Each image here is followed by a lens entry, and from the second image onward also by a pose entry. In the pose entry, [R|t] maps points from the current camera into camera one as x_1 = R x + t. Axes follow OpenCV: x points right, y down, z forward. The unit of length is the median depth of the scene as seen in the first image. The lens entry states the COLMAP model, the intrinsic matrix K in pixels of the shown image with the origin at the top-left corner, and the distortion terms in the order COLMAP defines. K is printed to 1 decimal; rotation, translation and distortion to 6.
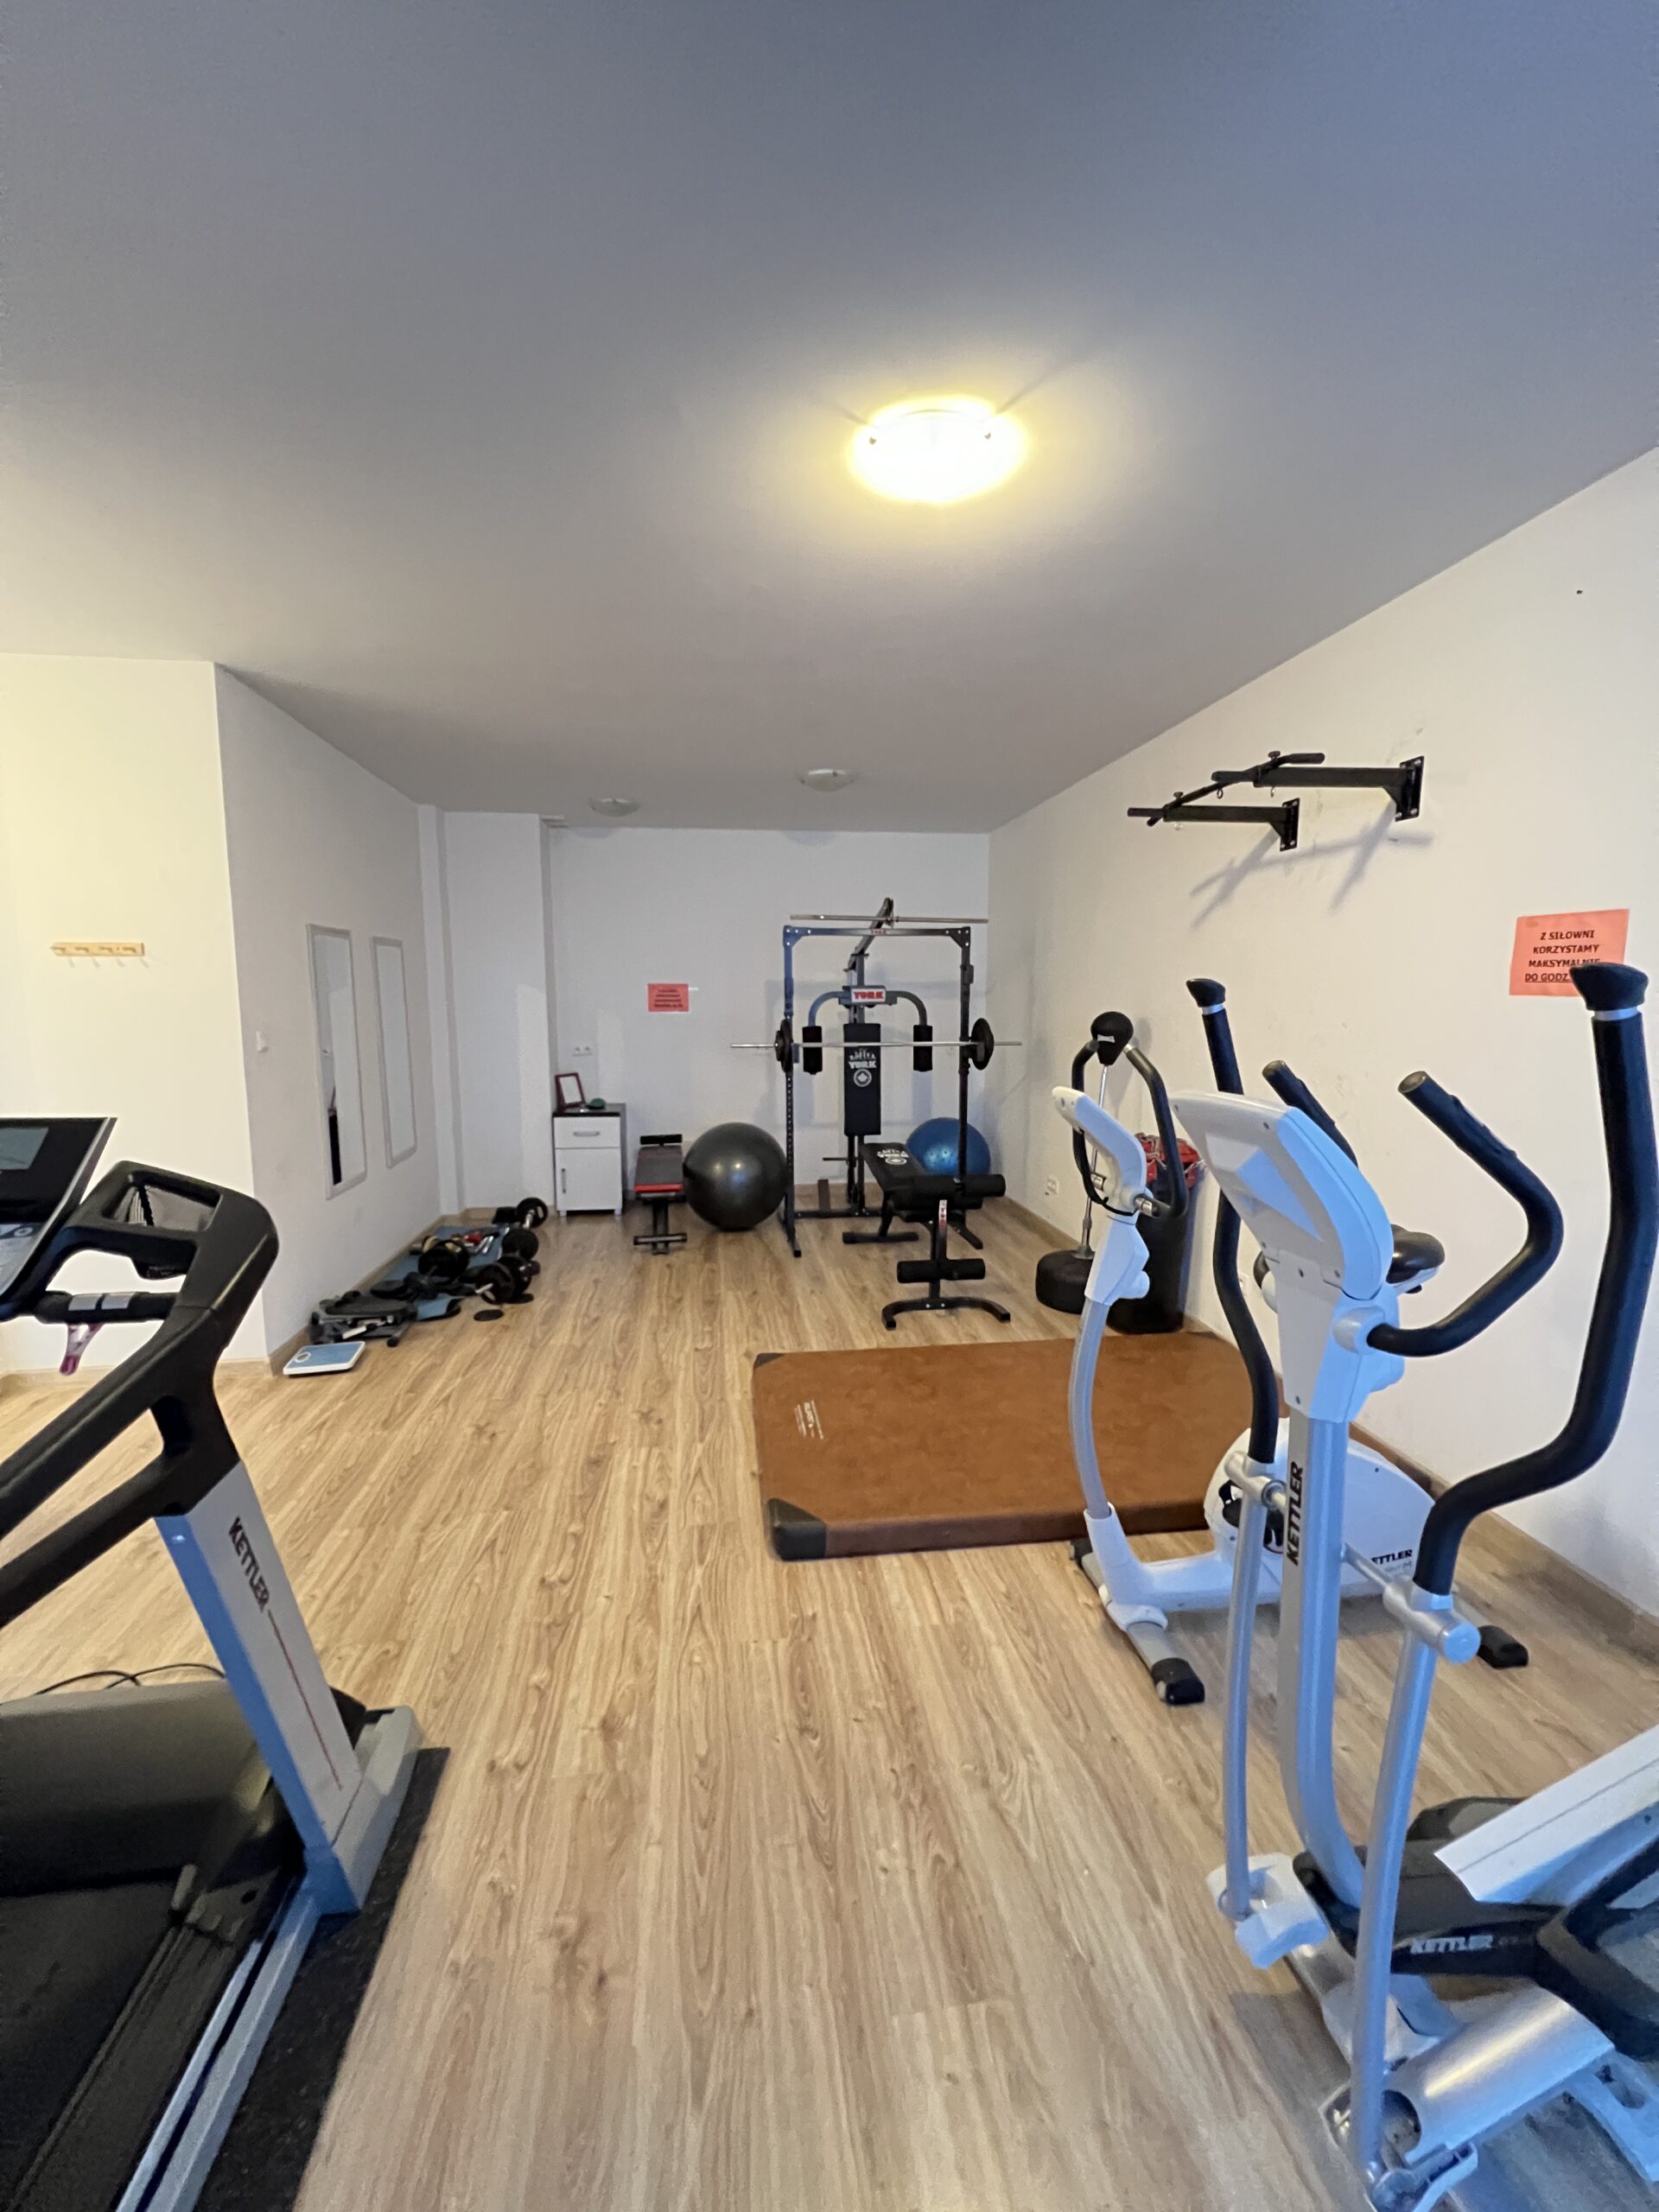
lens RADIAL K [[886.0, 0, 826.3], [0, 886.0, 1109.4], [0, 0, 1]] dist [-0.000973, 0.000194]
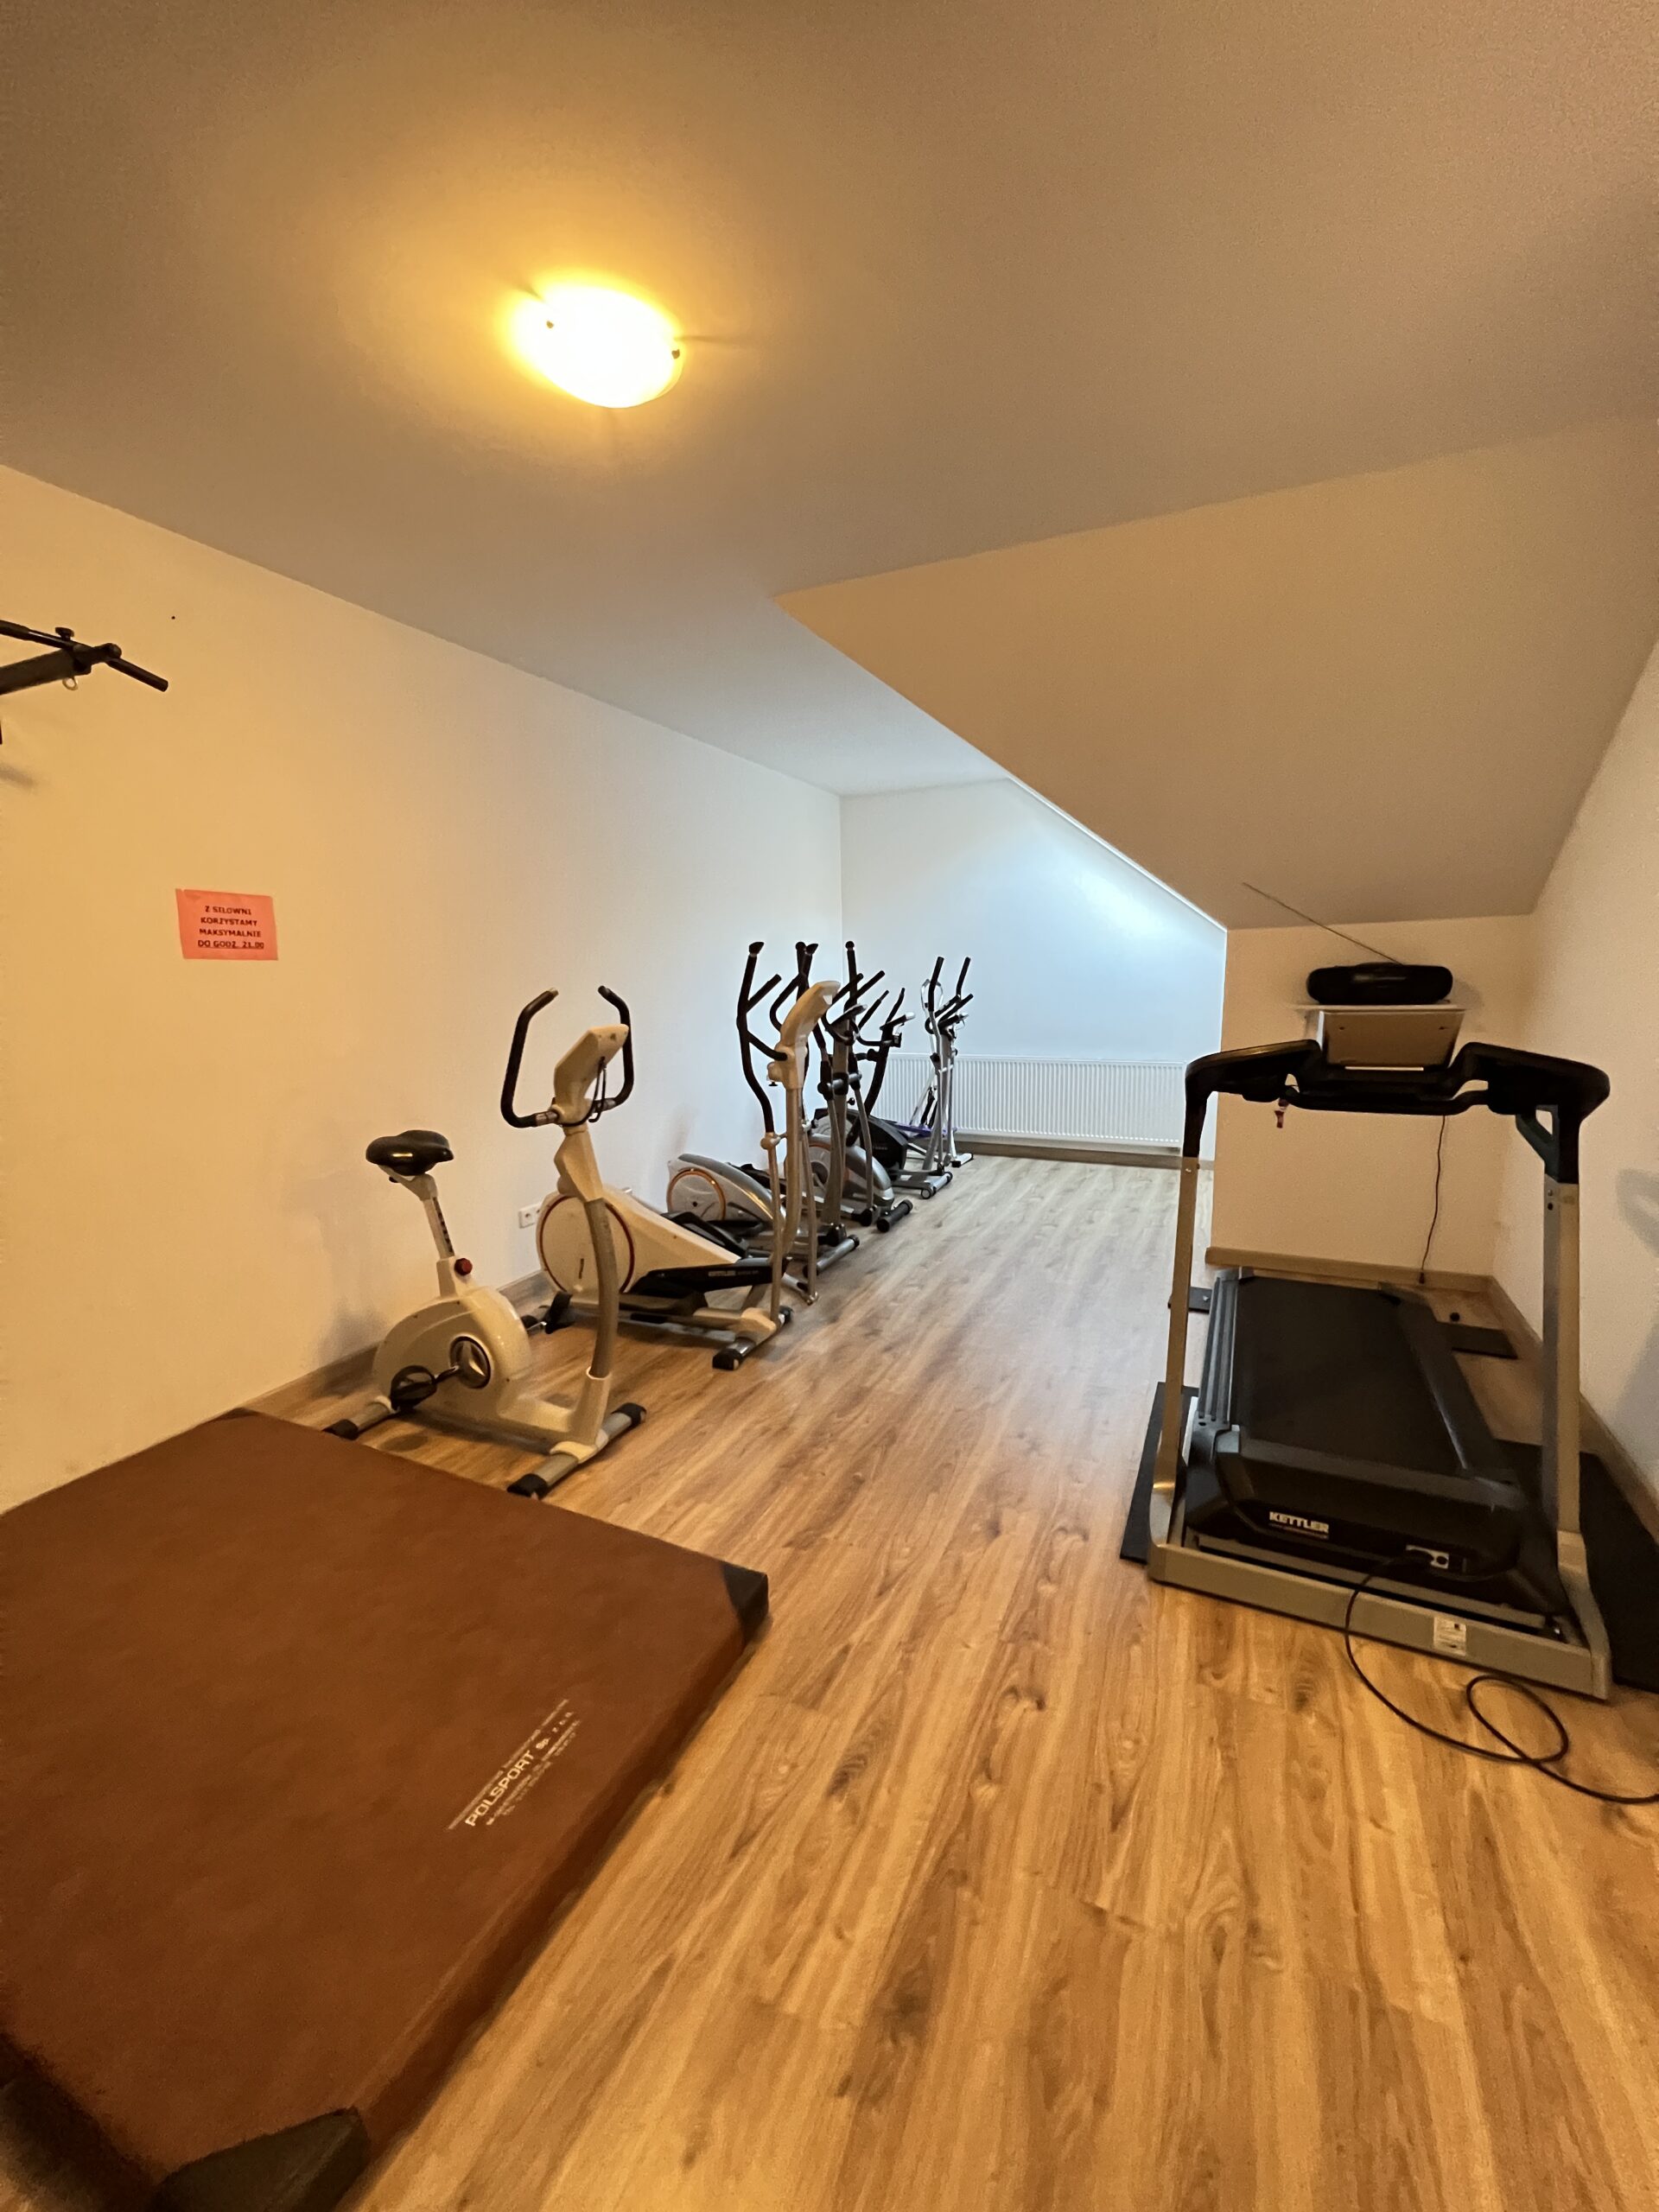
lens RADIAL K [[886.0, 0, 826.3], [0, 886.0, 1109.4], [0, 0, 1]] dist [-0.000973, 0.000194]
pose [[-0.842687, -0.068437, 0.534036, -0.595047], [0.089704, 0.960178, 0.264597, -0.194669], [-0.530878, 0.270878, -0.802990, 1.741327]]
